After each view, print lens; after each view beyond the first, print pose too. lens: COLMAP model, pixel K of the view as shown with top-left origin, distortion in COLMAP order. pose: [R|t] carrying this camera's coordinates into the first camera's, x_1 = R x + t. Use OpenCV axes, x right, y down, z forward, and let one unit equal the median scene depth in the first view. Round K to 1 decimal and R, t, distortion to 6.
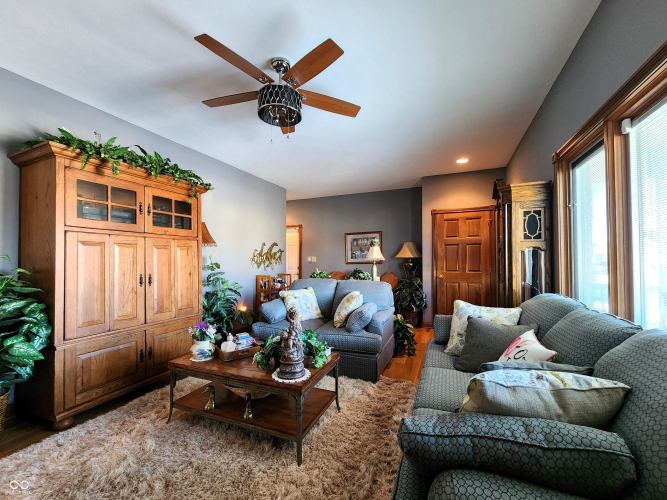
lens RADIAL K [[282.3, 0, 331.9], [0, 282.3, 254.5], [0, 0, 1]] dist [0.002062, -0.000319]
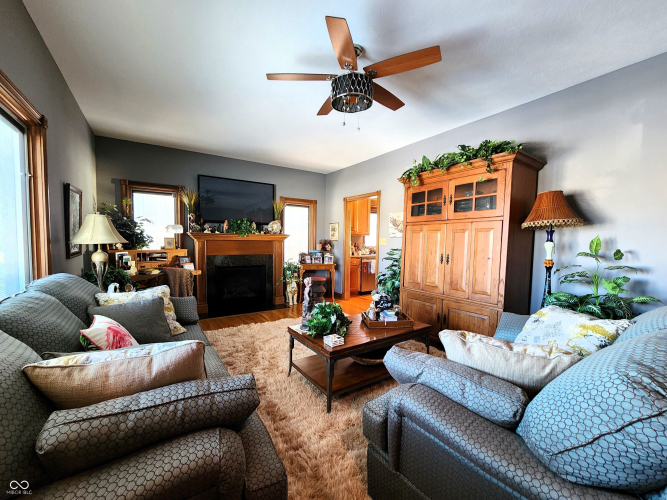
lens RADIAL K [[282.3, 0, 336.3], [0, 282.3, 257.1], [0, 0, 1]] dist [0.002062, -0.000319]
pose [[-0.567811, 0.035518, -0.822392, 0.589099], [-0.000464, 0.999055, 0.043468, 0.028510], [0.823159, 0.025063, -0.567258, 1.274029]]
